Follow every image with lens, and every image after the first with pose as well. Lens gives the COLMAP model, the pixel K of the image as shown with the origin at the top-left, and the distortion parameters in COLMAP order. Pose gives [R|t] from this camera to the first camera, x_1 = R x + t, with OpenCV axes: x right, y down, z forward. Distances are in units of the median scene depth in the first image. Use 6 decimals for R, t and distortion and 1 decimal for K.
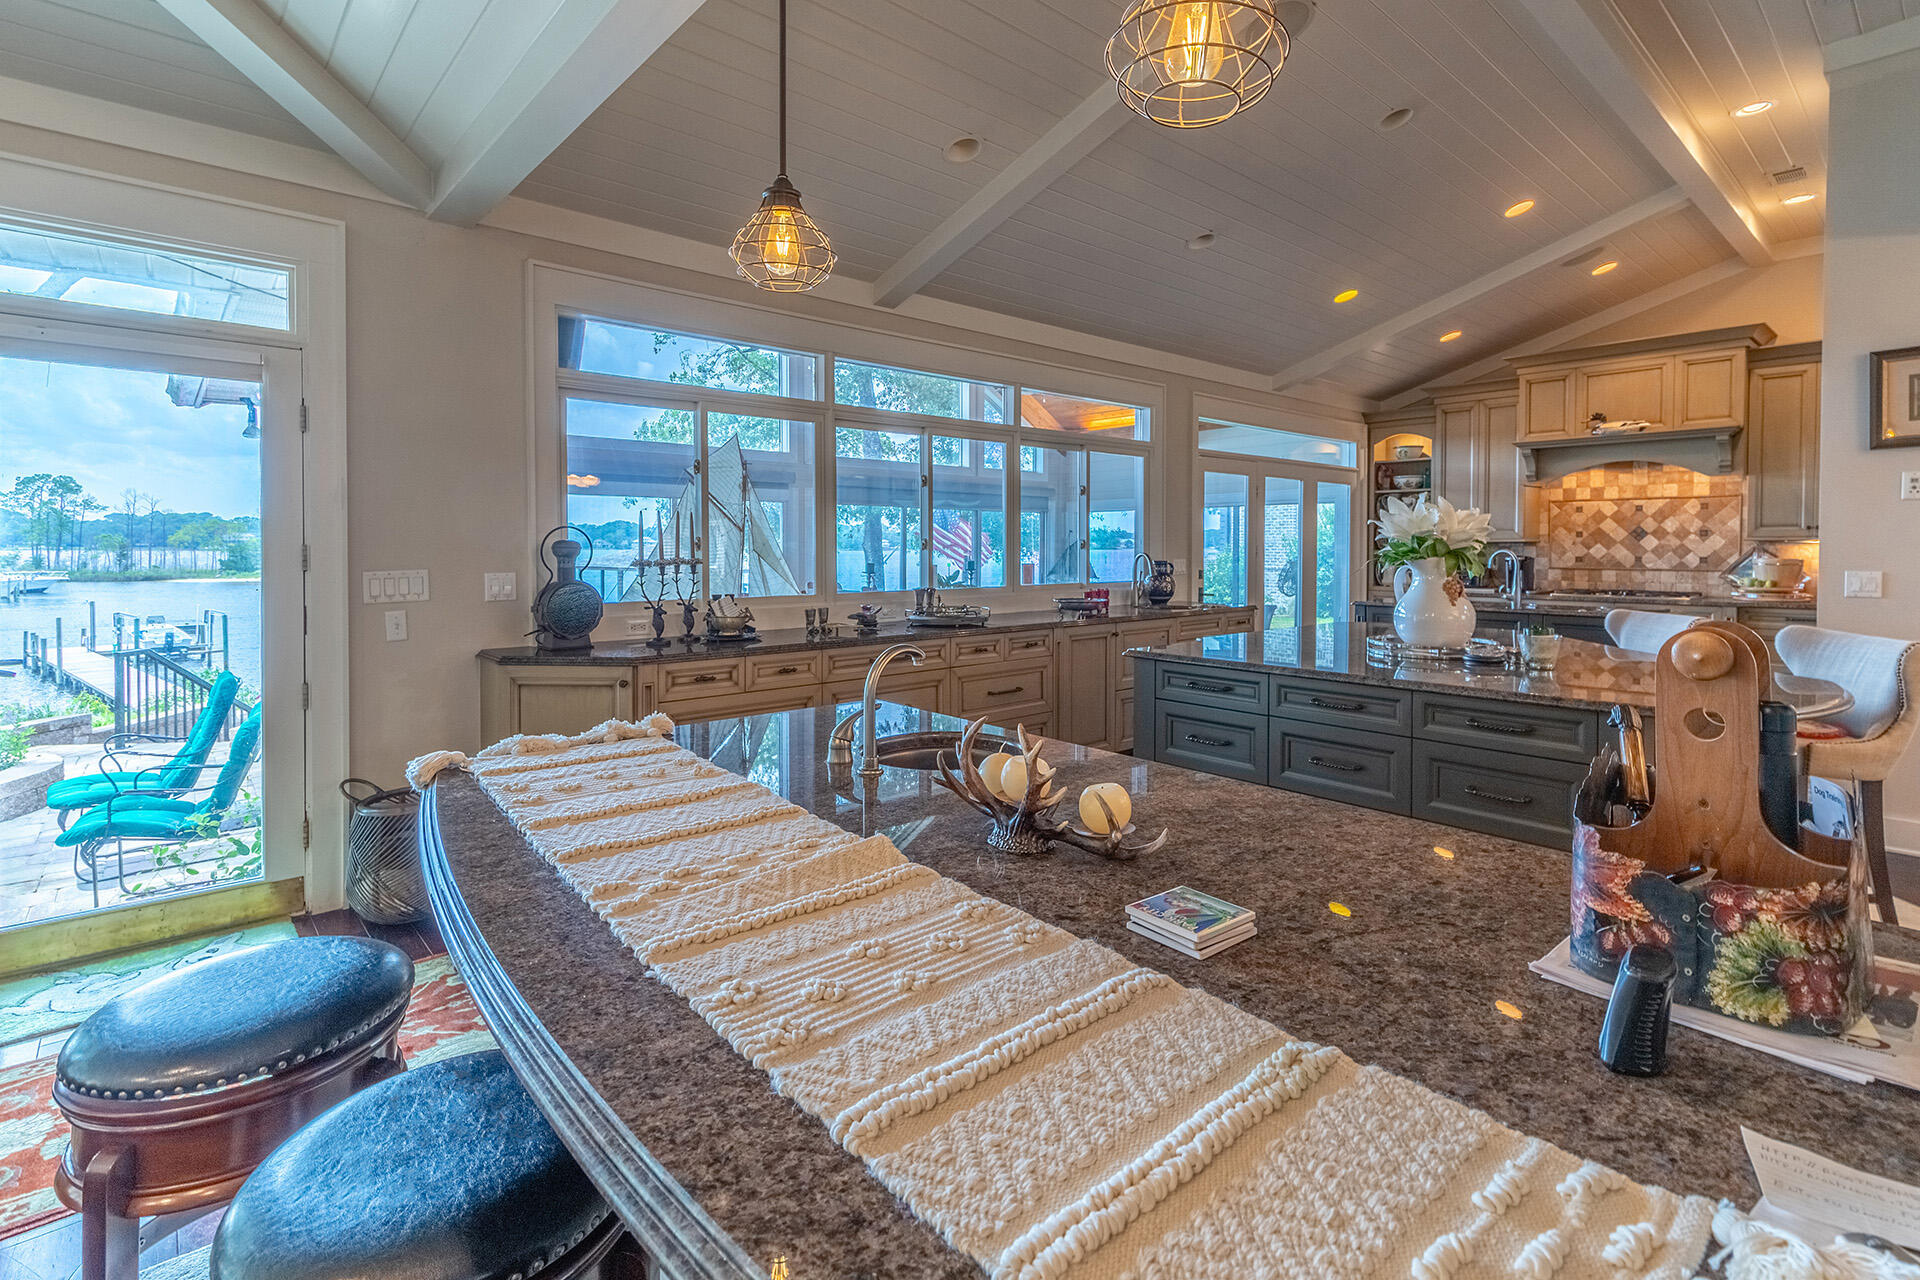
lens RADIAL K [[932.6, 0, 952.8], [0, 932.6, 559.4], [0, 0, 1]] dist [0.003716, 0.000410]
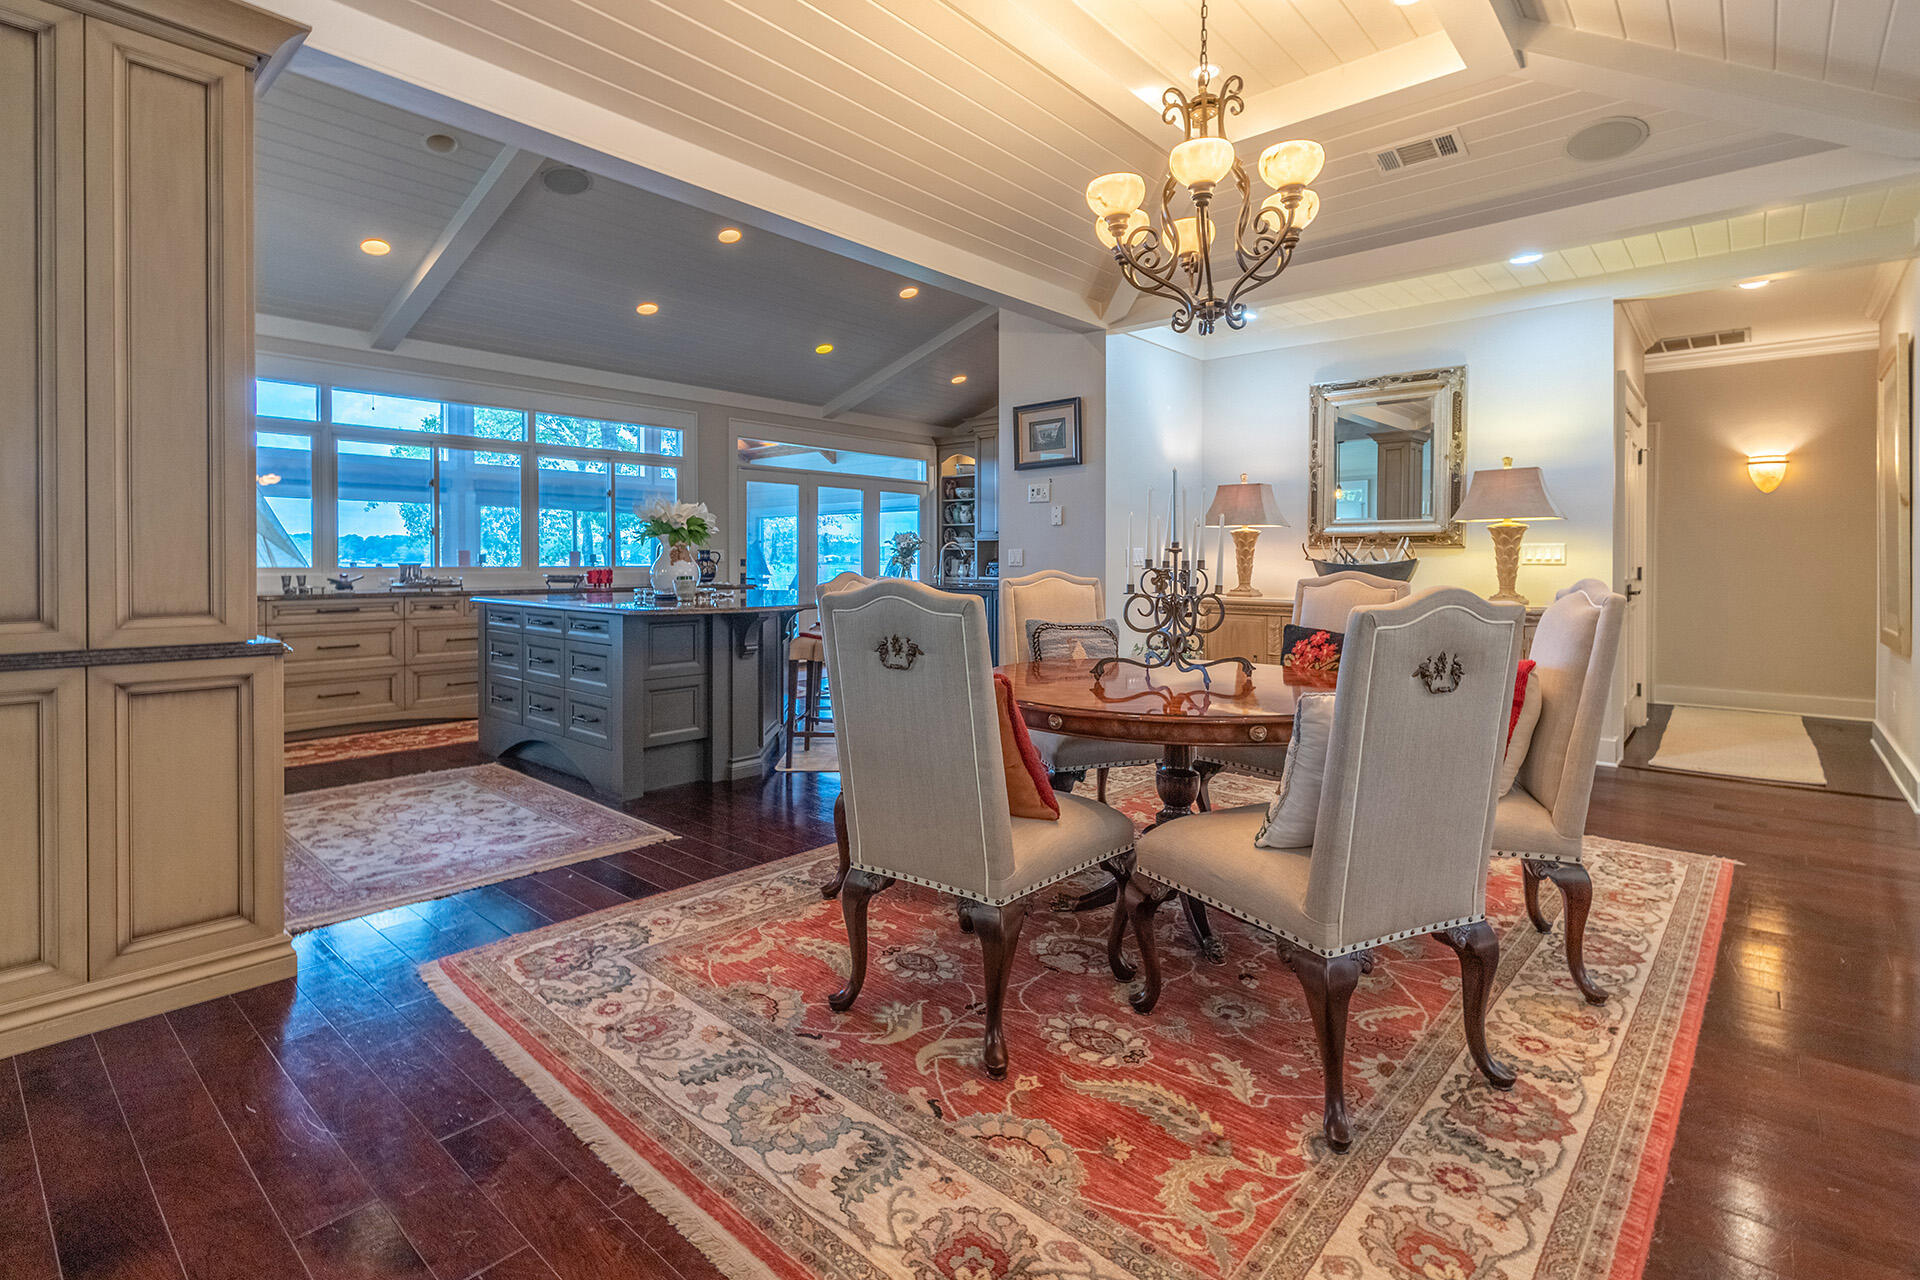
lens RADIAL K [[932.6, 0, 952.8], [0, 932.6, 559.4], [0, 0, 1]] dist [0.003716, 0.000410]
pose [[0.991654, 0.003931, 0.128865, 0.360317], [-0.002050, 0.999890, -0.014722, 0.027827], [-0.128908, 0.014335, 0.991553, -0.267801]]
